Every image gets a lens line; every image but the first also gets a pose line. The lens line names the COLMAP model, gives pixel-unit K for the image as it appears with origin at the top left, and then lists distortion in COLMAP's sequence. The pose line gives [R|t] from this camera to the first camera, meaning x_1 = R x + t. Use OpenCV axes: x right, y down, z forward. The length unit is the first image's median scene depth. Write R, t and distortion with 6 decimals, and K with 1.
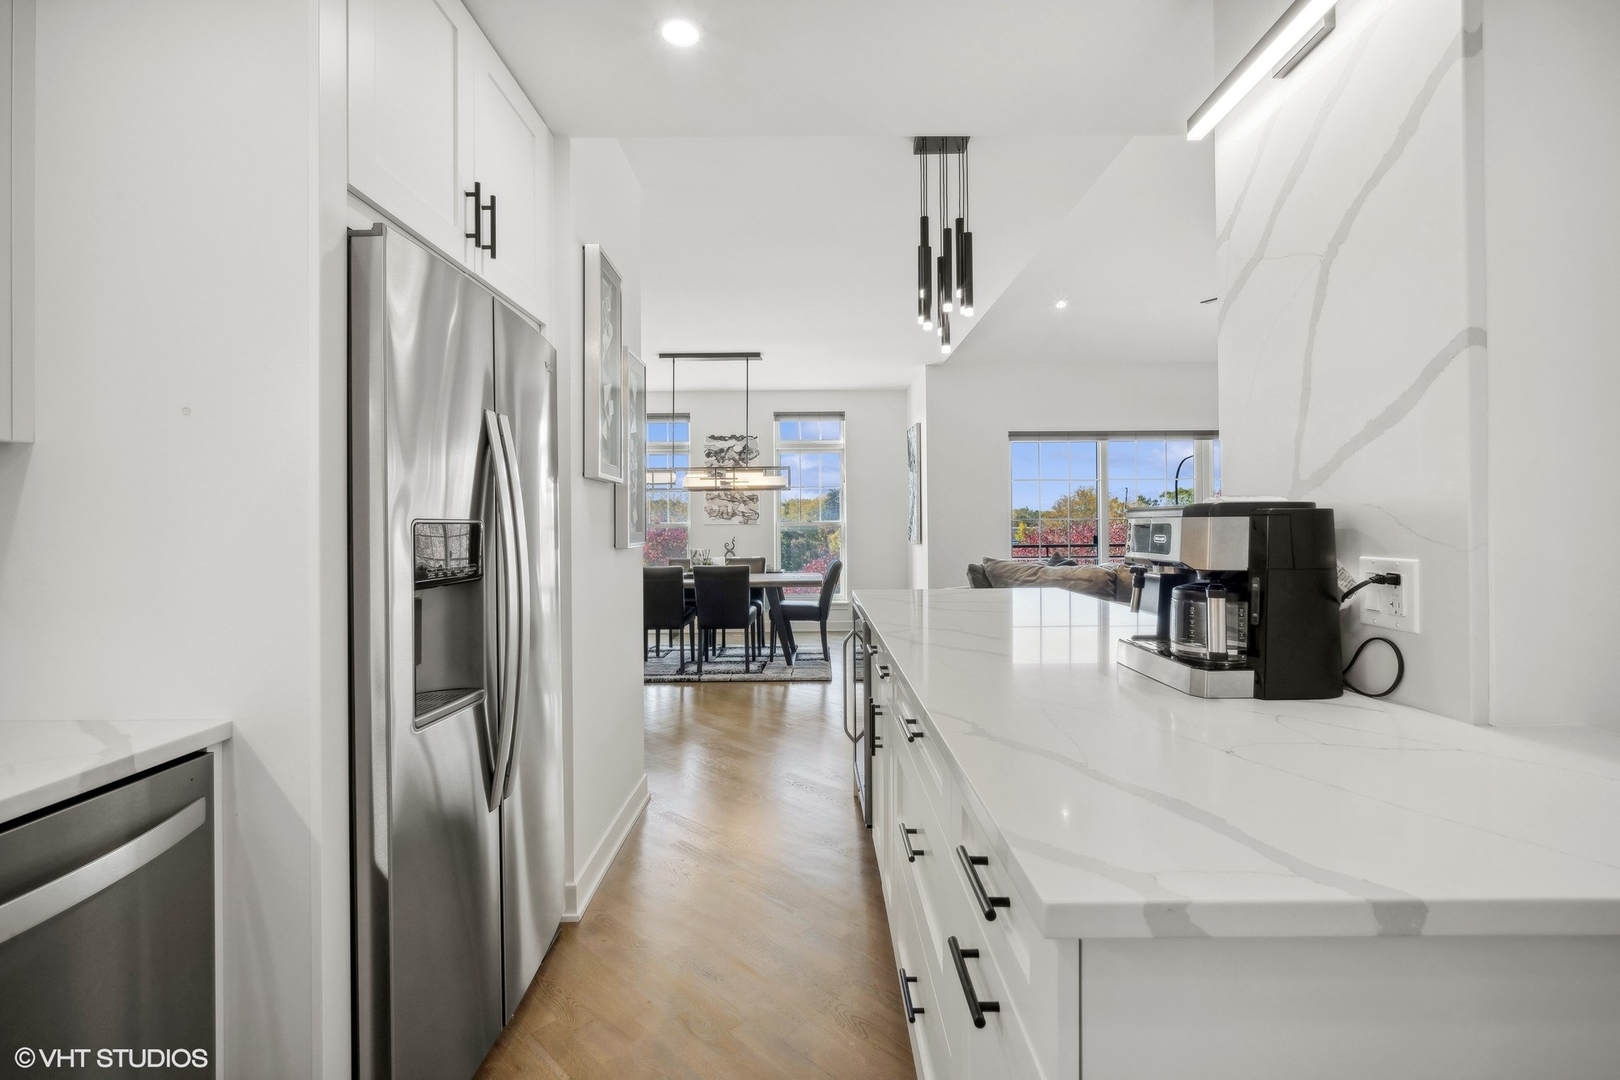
lens RADIAL K [[714.2, 0, 814.6], [0, 714.2, 519.0], [0, 0, 1]] dist [-0.013688, 0.005011]
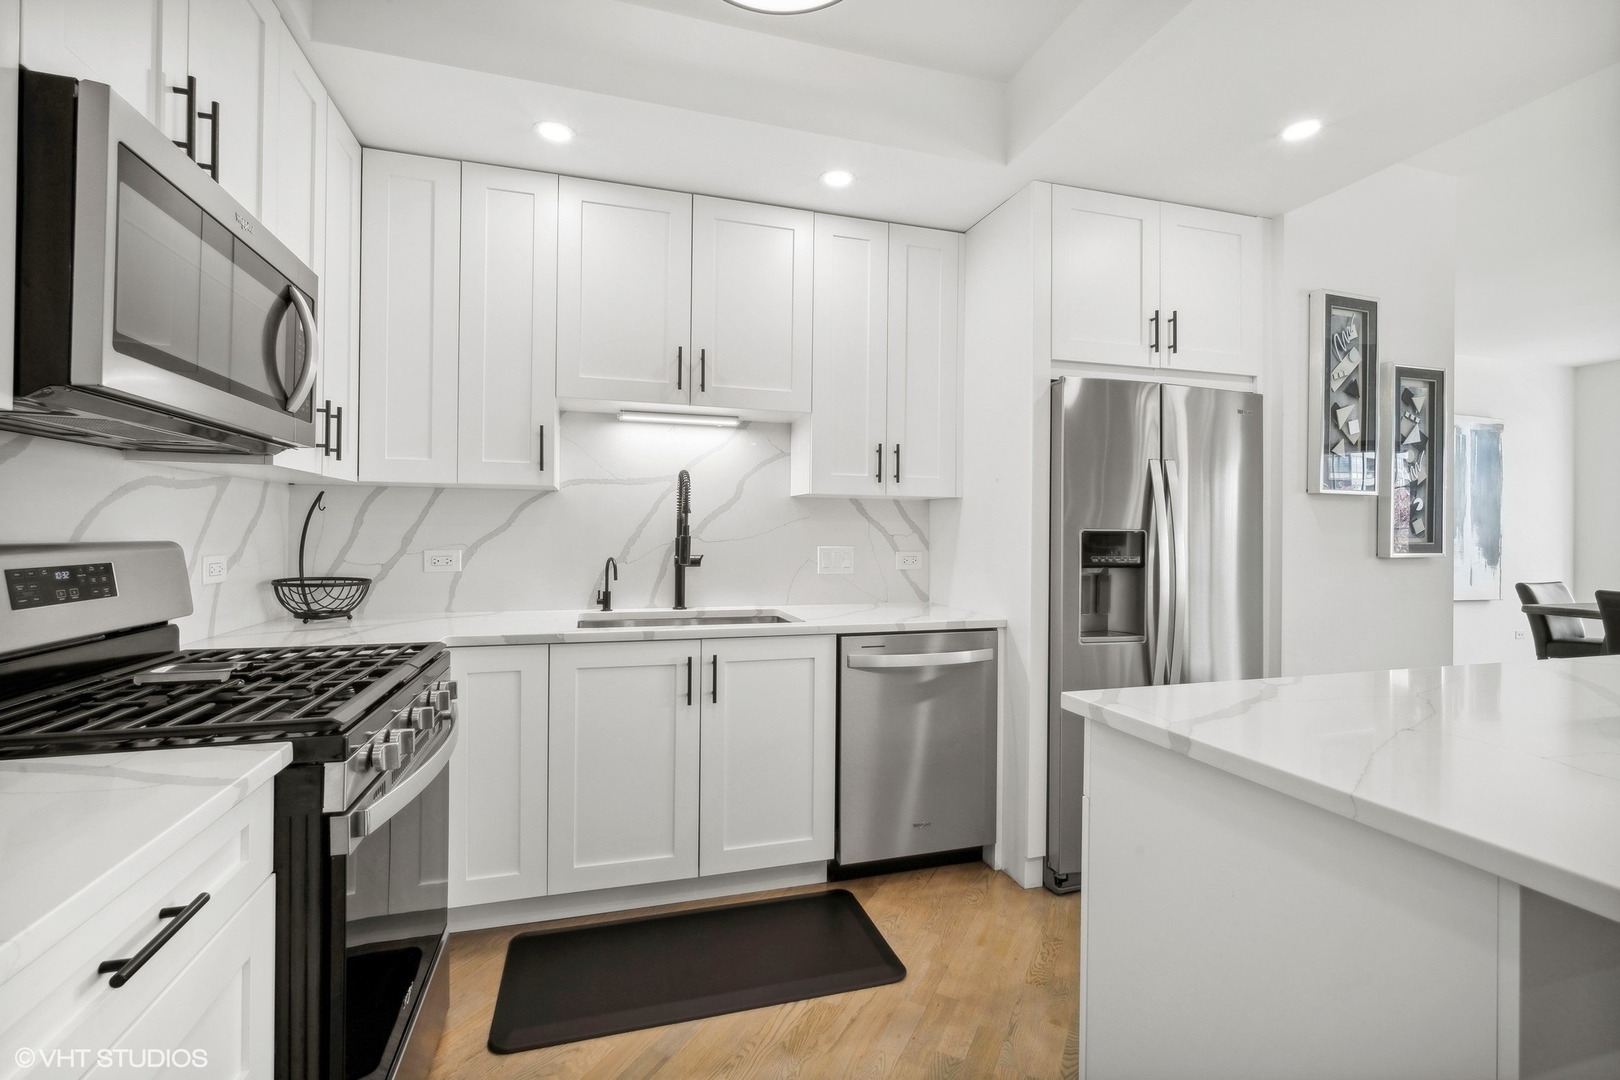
lens RADIAL K [[714.2, 0, 810.0], [0, 714.2, 530.2], [0, 0, 1]] dist [-0.013688, 0.005011]
pose [[0.289244, 0.008837, -0.957215, 0.160661], [-0.003545, 0.999960, 0.008160, -0.001300], [0.957249, 0.001033, 0.289264, -0.033808]]
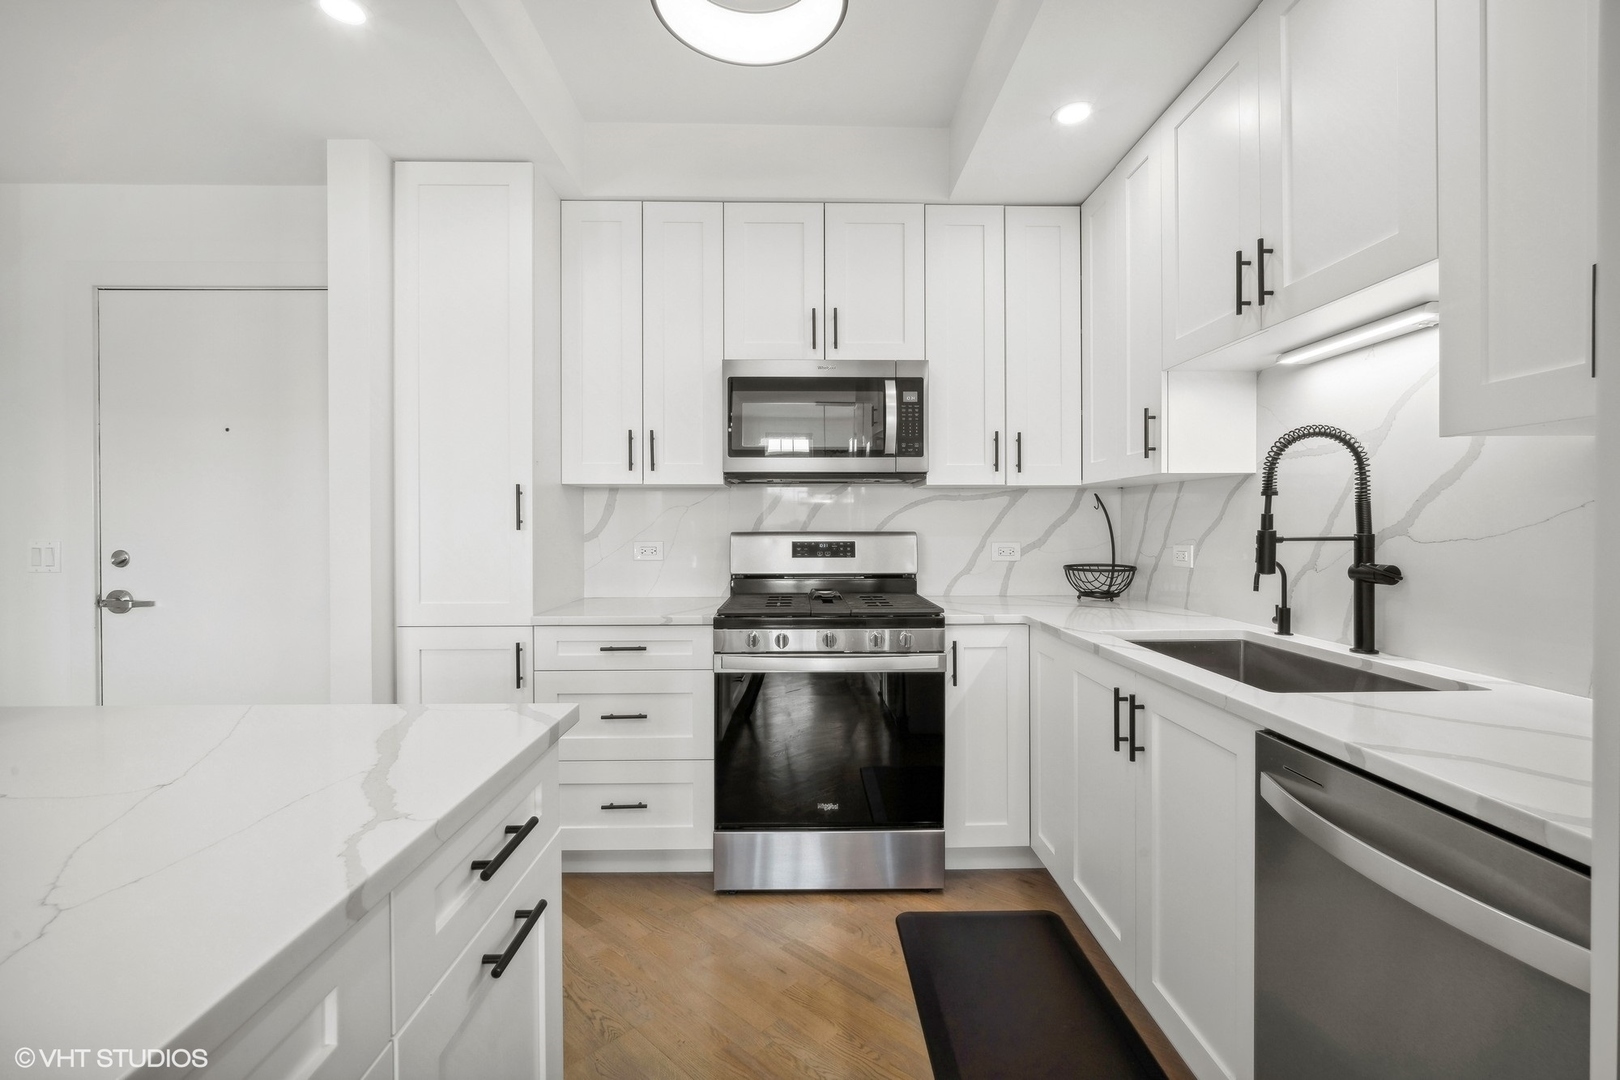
lens RADIAL K [[714.2, 0, 814.1], [0, 714.2, 528.1], [0, 0, 1]] dist [-0.013688, 0.005011]
pose [[-0.999756, 0.009742, -0.019807, -0.022483], [0.009764, 0.999952, -0.000983, 0.002012], [0.019796, -0.001176, -0.999803, 0.210815]]
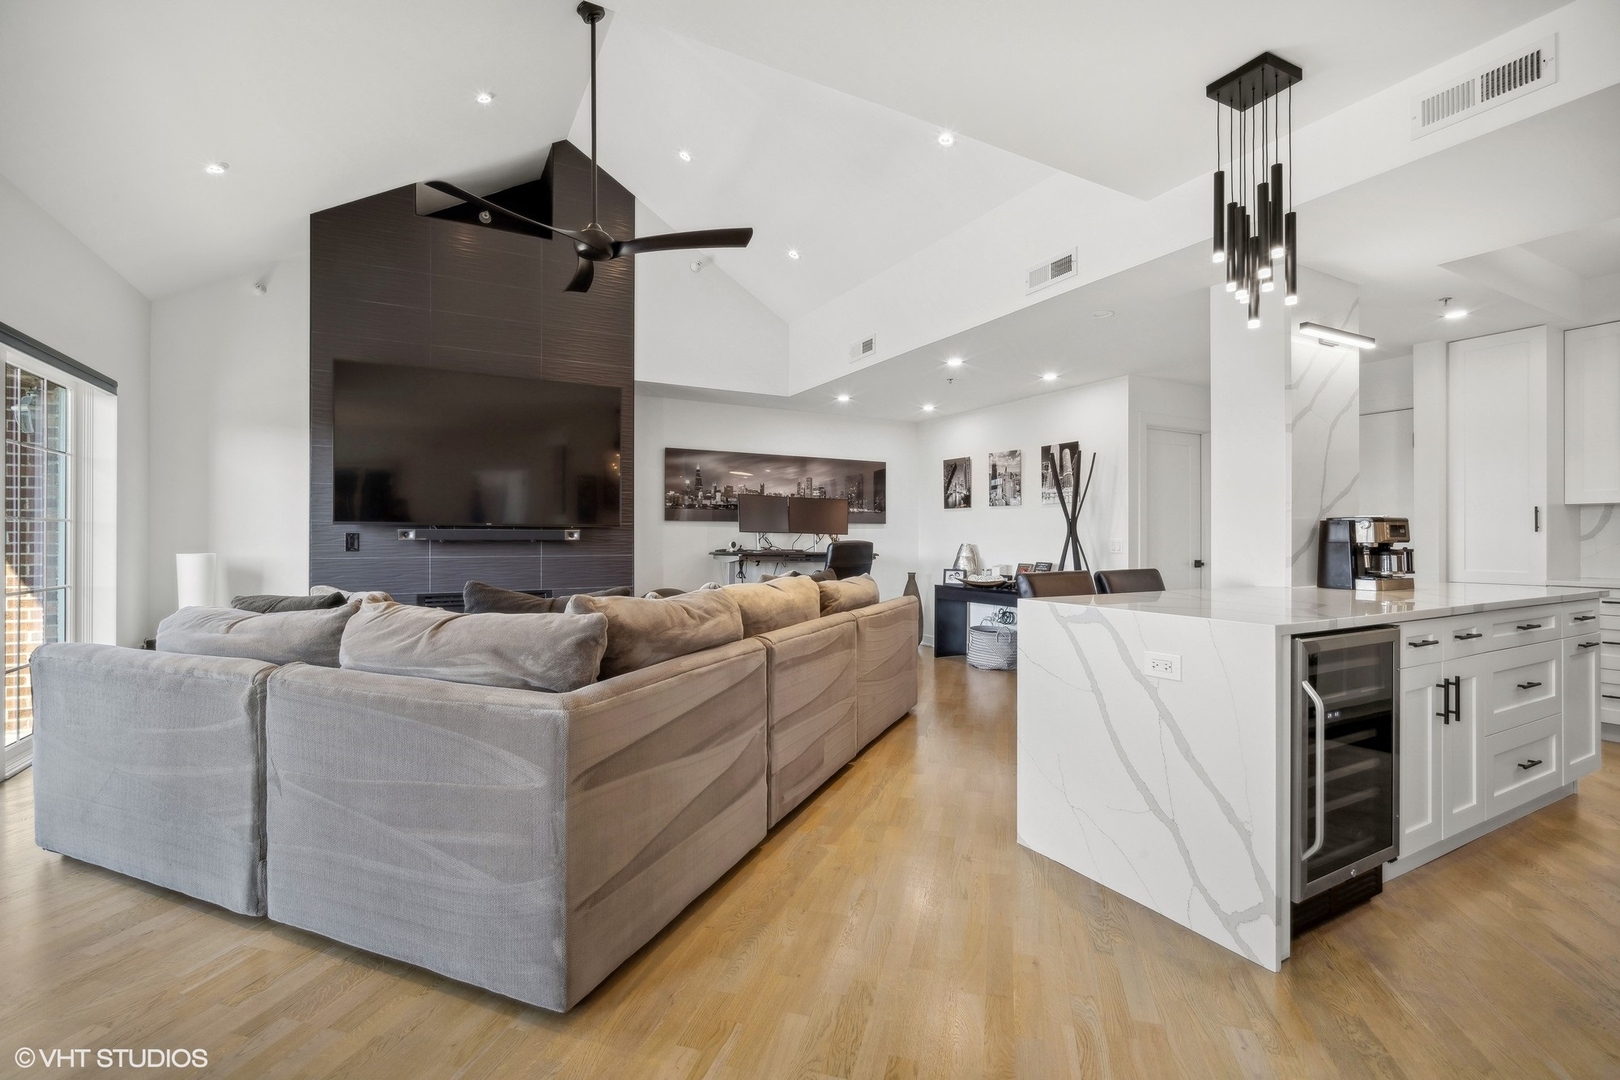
lens RADIAL K [[714.2, 0, 802.0], [0, 714.2, 538.6], [0, 0, 1]] dist [-0.013688, 0.005011]
pose [[-0.475022, 0.007114, 0.879945, -0.109219], [-0.004344, 0.999936, -0.010429, 0.014083], [-0.879963, -0.008777, -0.474960, 0.641313]]
